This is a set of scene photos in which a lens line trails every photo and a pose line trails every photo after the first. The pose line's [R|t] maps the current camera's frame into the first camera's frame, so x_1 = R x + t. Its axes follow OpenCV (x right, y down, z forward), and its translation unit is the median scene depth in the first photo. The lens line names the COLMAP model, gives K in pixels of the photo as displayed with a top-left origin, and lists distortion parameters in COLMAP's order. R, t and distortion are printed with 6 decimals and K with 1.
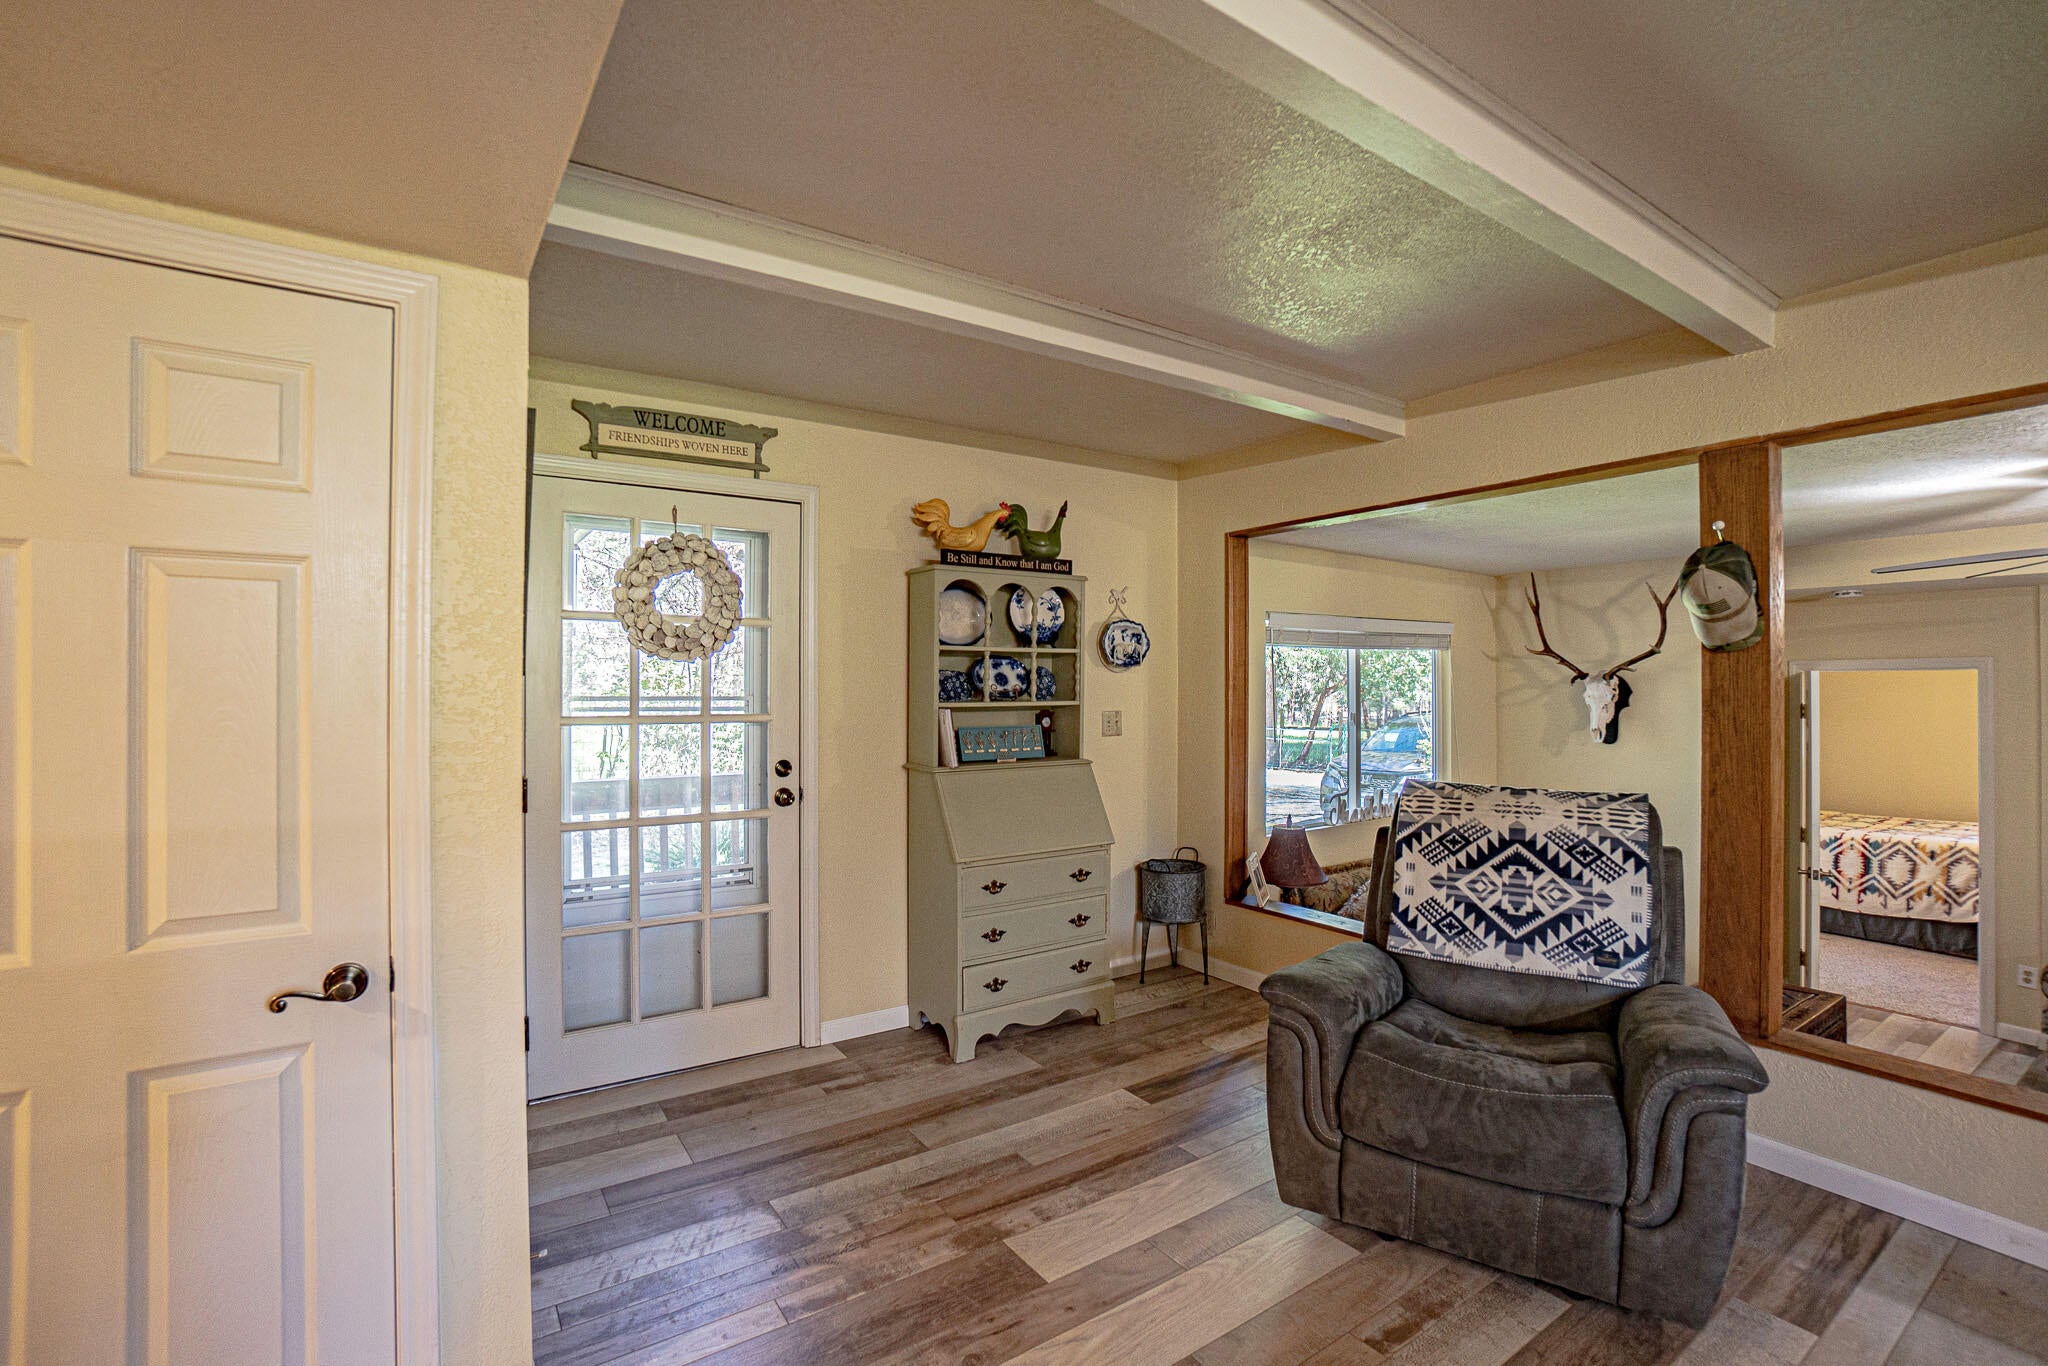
lens RADIAL K [[949.9, 0, 1024.4], [0, 949.9, 681.5], [0, 0, 1]] dist [-0.004618, 0.000567]
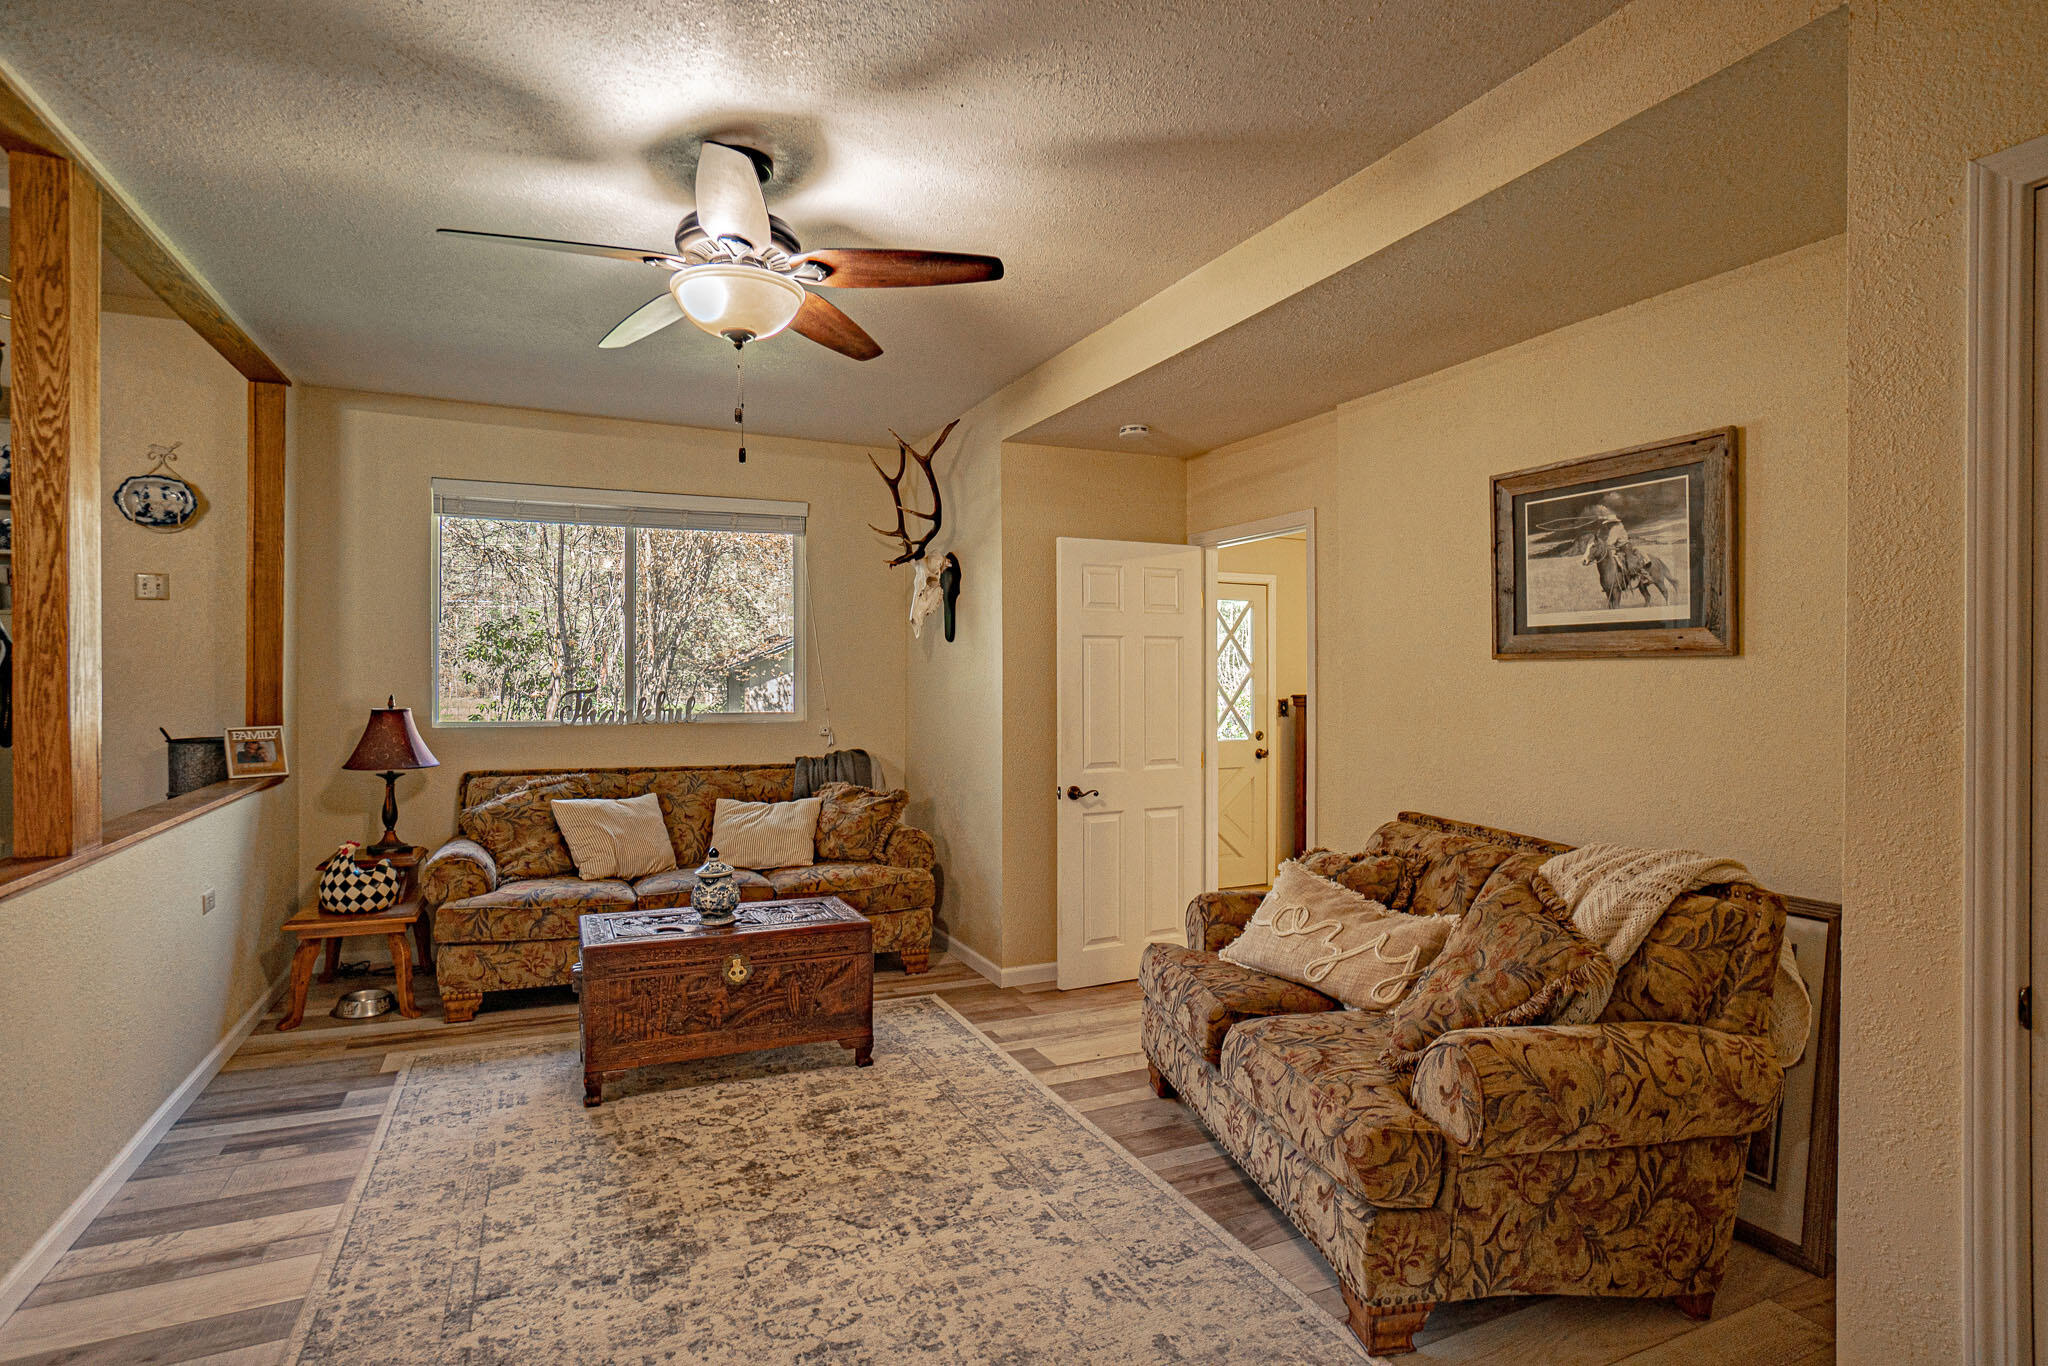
lens RADIAL K [[1037.7, 0, 1019.8], [0, 1037.7, 678.5], [0, 0, 1]] dist [0.000066, -0.000079]
pose [[0.977005, 0.006755, -0.213111, 1.736497], [-0.005971, 0.999973, 0.004324, 0.189473], [0.213134, -0.002952, 0.977019, 0.272883]]
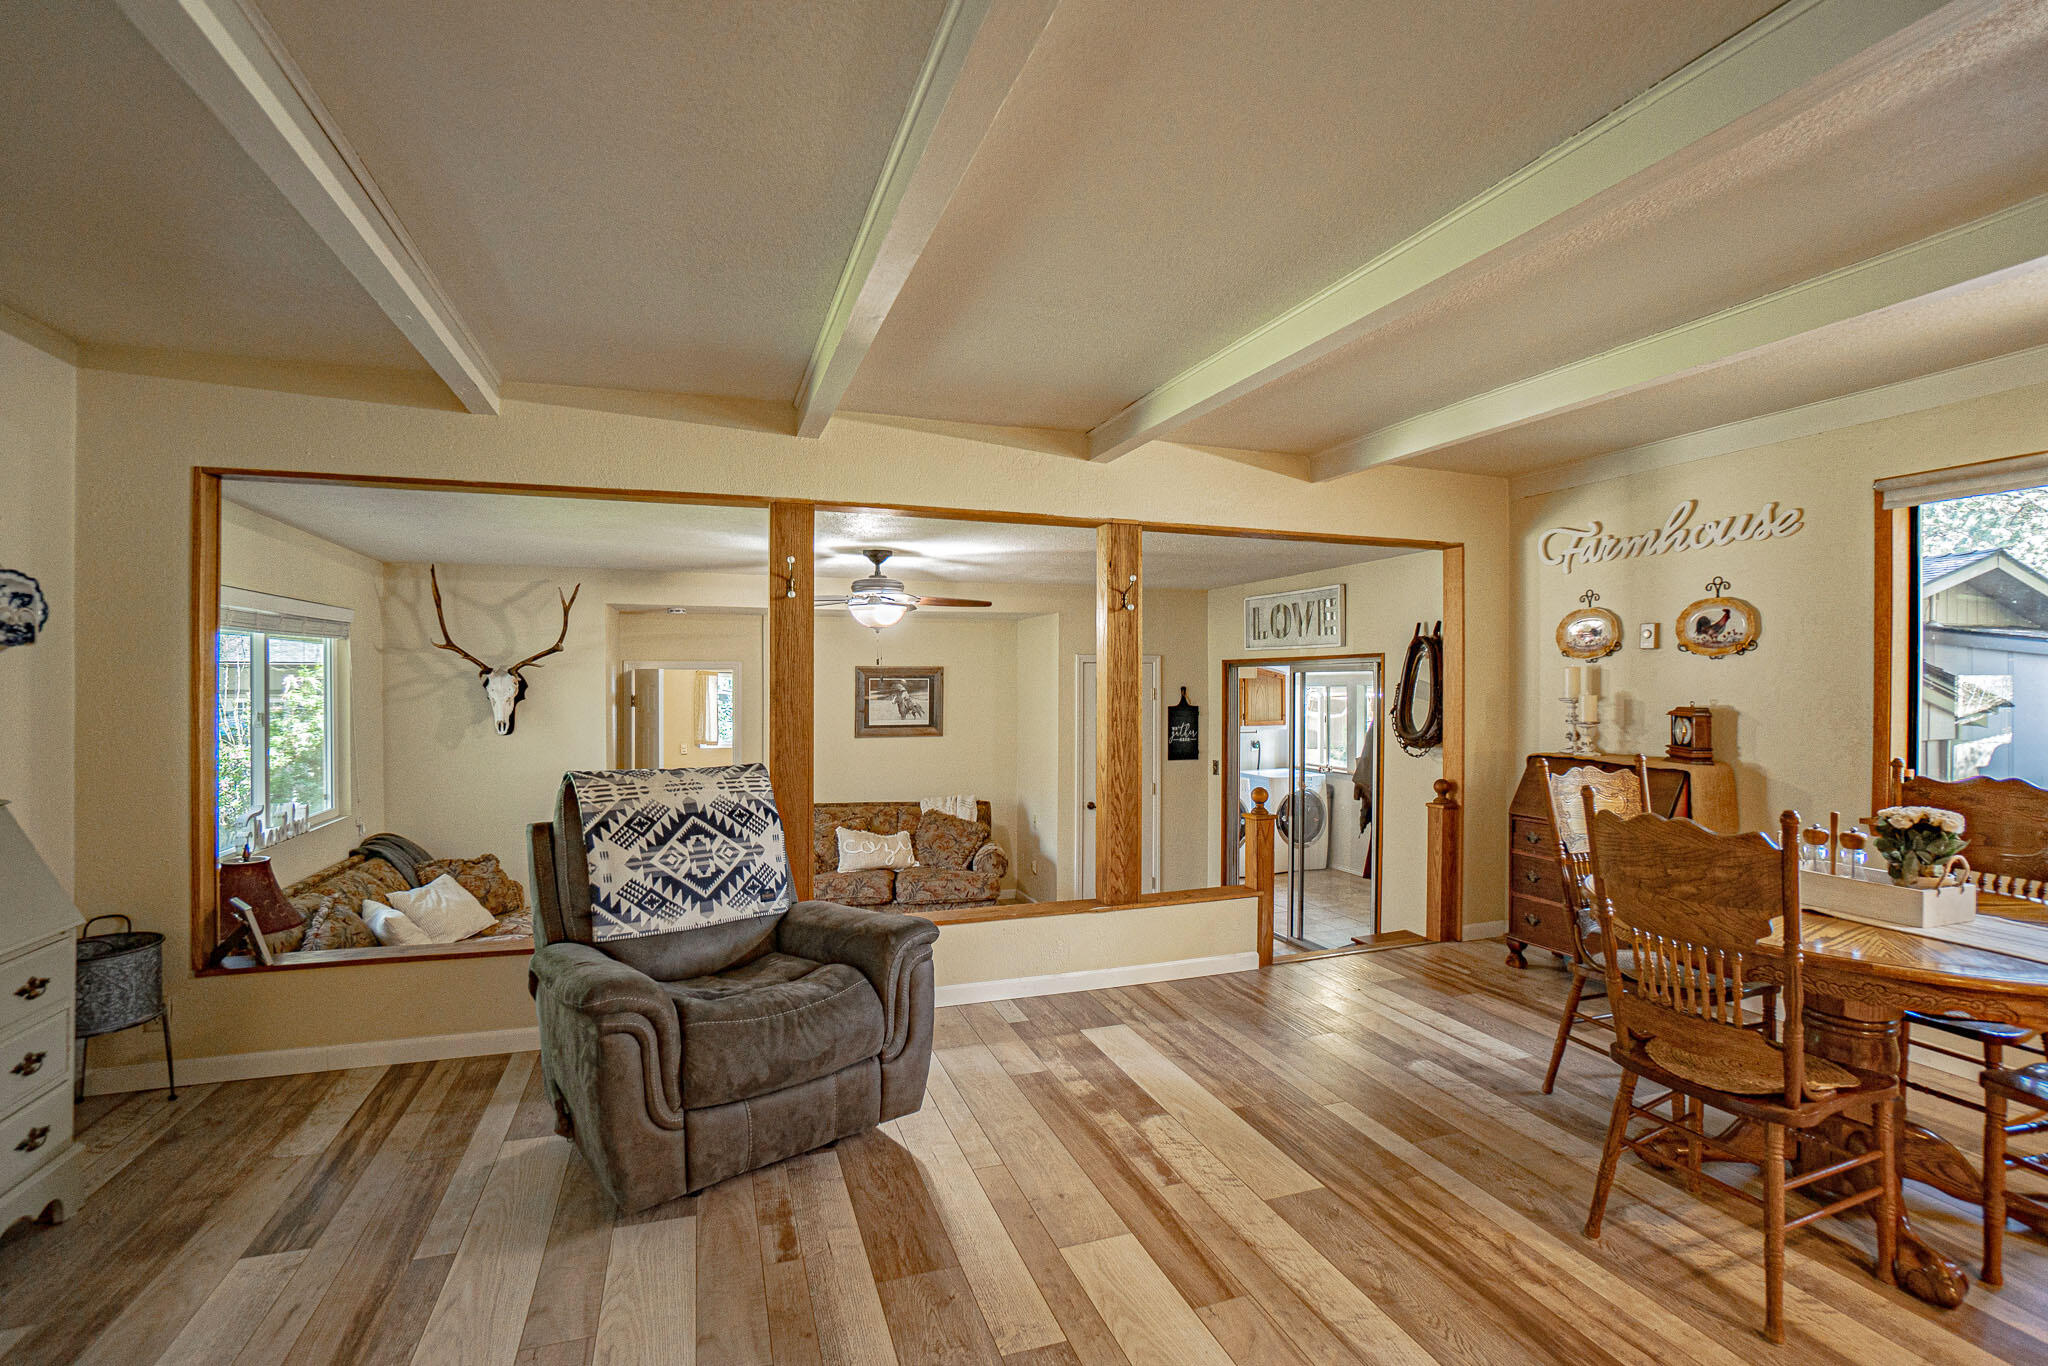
lens RADIAL K [[932.9, 0, 1023.1], [0, 932.9, 686.4], [0, 0, 1]] dist [-0.000782, 0.003266]
pose [[0.284377, -0.003109, 0.958708, -0.440057], [-0.004990, 0.999976, 0.004723, 0.007186], [-0.958700, -0.006127, 0.284355, 0.297115]]
